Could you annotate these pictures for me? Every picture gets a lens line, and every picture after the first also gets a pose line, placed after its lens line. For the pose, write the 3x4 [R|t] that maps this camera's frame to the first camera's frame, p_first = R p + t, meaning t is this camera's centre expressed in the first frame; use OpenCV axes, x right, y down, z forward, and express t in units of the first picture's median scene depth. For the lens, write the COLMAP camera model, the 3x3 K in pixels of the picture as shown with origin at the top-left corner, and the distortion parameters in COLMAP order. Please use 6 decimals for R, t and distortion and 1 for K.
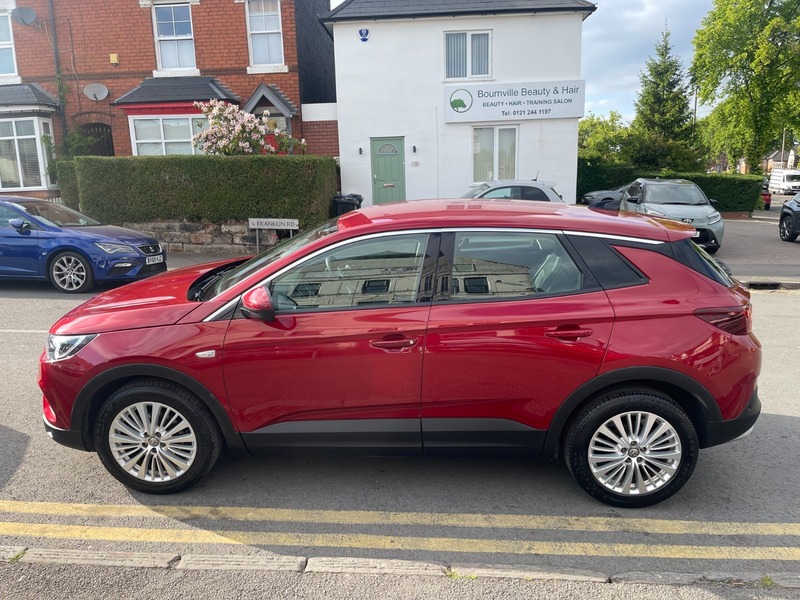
lens RADIAL K [[606.4, 0, 396.3], [0, 606.4, 297.0], [0, 0, 1]] dist [0.076339, -0.105499]
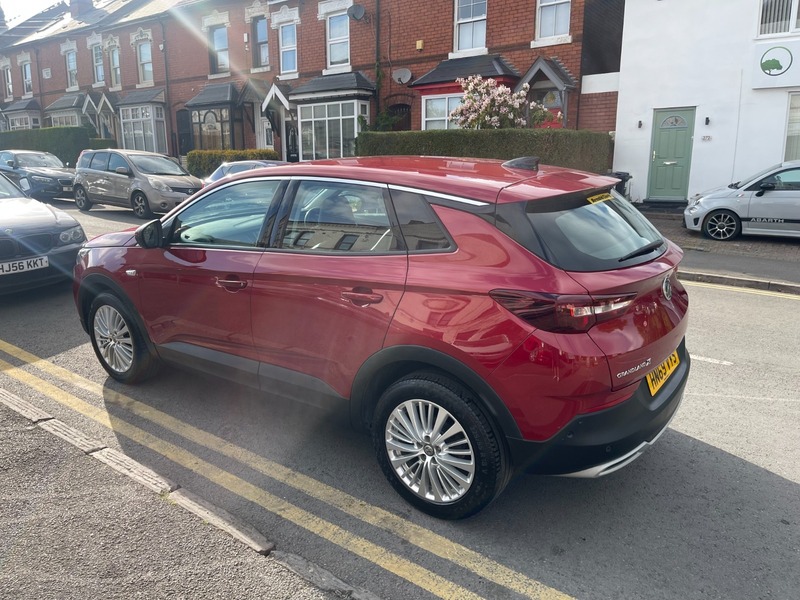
lens RADIAL K [[607.6, 0, 395.4], [0, 607.6, 290.9], [0, 0, 1]] dist [0.069863, -0.095047]
pose [[0.830531, 0.137179, -0.539815, 0.168162], [-0.128268, 0.990252, 0.054299, -0.000900], [0.542002, 0.024144, 0.840031, 0.056304]]
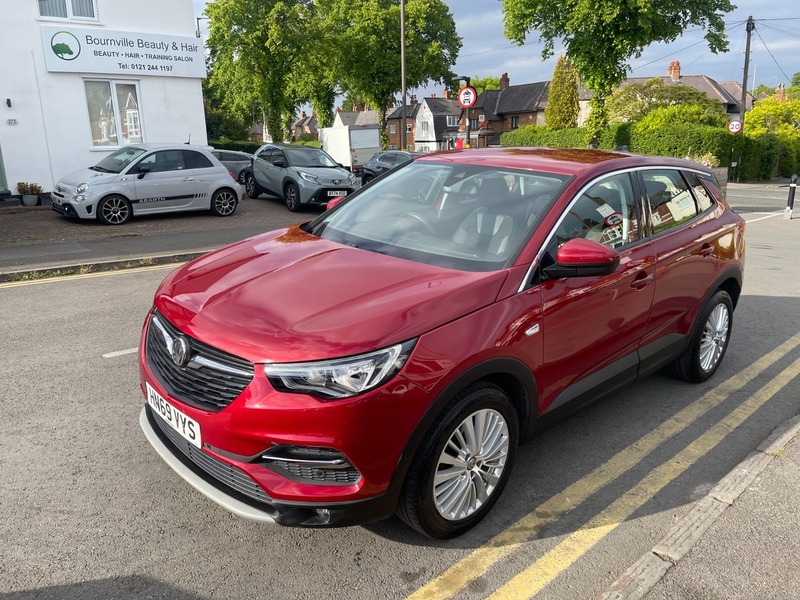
lens RADIAL K [[605.9, 0, 398.2], [0, 605.9, 294.3], [0, 0, 1]] dist [0.079197, -0.111552]
pose [[0.697006, -0.167936, 0.697122, -0.212320], [0.139756, 0.985360, 0.097639, -0.012481], [-0.703314, 0.029372, 0.710272, 0.117192]]
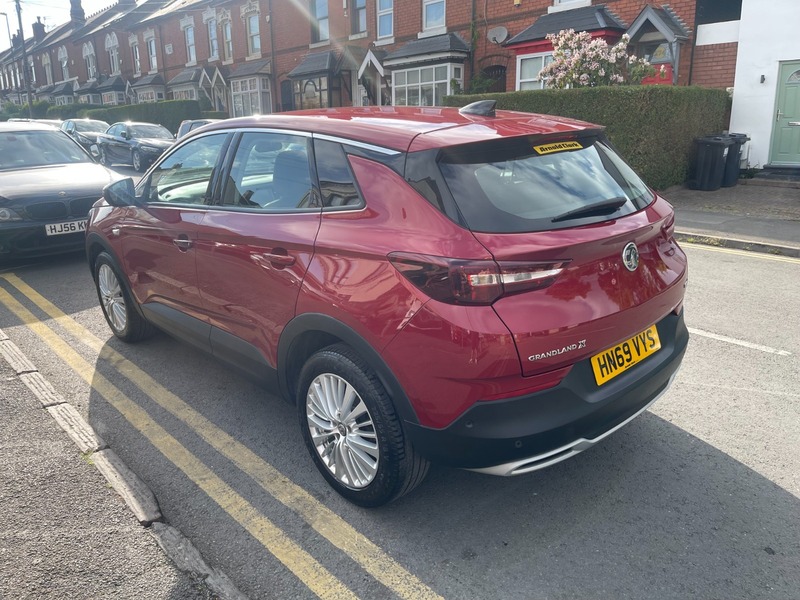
lens RADIAL K [[606.4, 0, 396.3], [0, 606.4, 297.0], [0, 0, 1]] dist [0.076339, -0.105499]
pose [[0.711304, 0.194321, -0.675489, 0.199513], [-0.140625, 0.980938, 0.134110, -0.004537], [0.688673, -0.000403, 0.725072, 0.106988]]
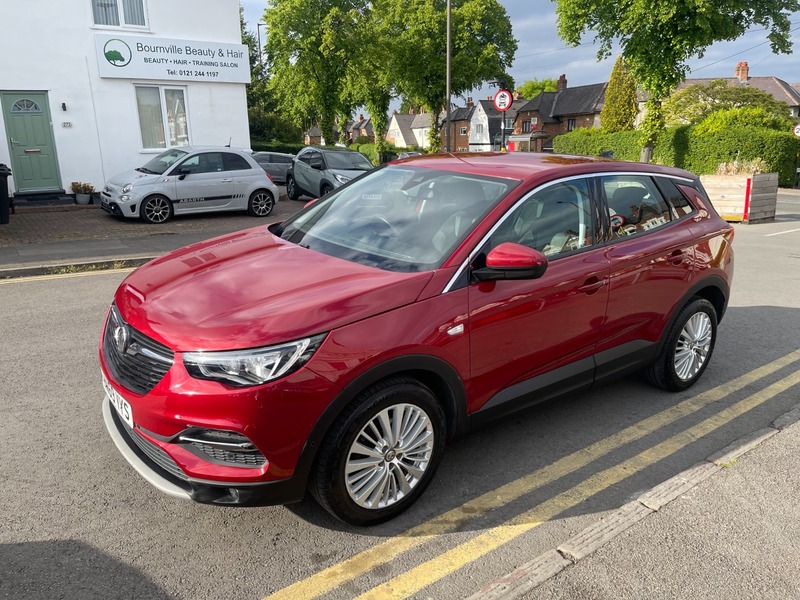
lens RADIAL K [[606.4, 0, 396.3], [0, 606.4, 297.0], [0, 0, 1]] dist [0.076339, -0.105499]
pose [[0.763267, -0.148765, 0.628723, -0.191260], [0.122323, 0.988804, 0.085467, -0.007267], [-0.634398, 0.011673, 0.772918, 0.086272]]
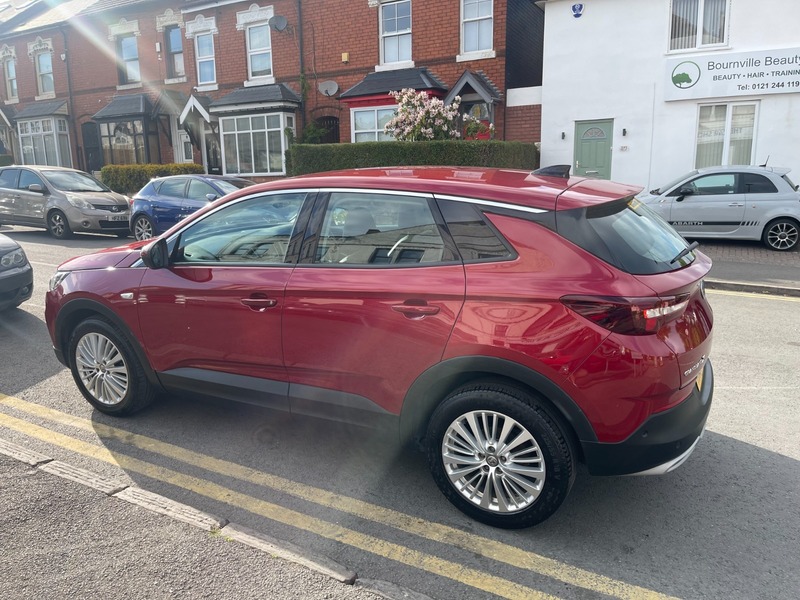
lens RADIAL K [[606.4, 0, 396.3], [0, 606.4, 297.0], [0, 0, 1]] dist [0.076339, -0.105499]
pose [[0.904004, 0.093832, -0.417100, 0.129488], [-0.089973, 0.995523, 0.028952, 0.003941], [0.417949, 0.011355, 0.908400, 0.039371]]
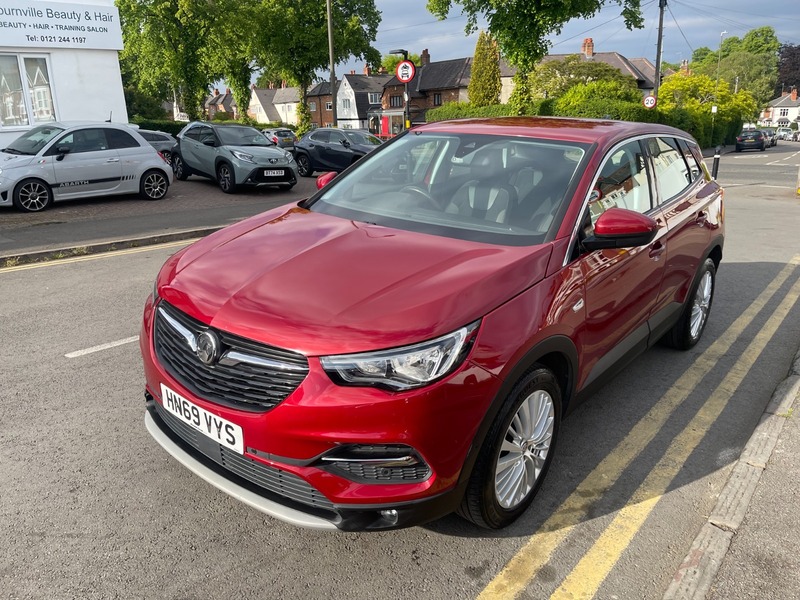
lens RADIAL K [[604.7, 0, 396.8], [0, 604.7, 300.7], [0, 0, 1]] dist [0.092142, -0.133541]
pose [[0.599997, -0.226456, 0.767282, -0.223131], [0.165750, 0.973477, 0.157700, -0.015759], [-0.782643, 0.032557, 0.621618, 0.149092]]
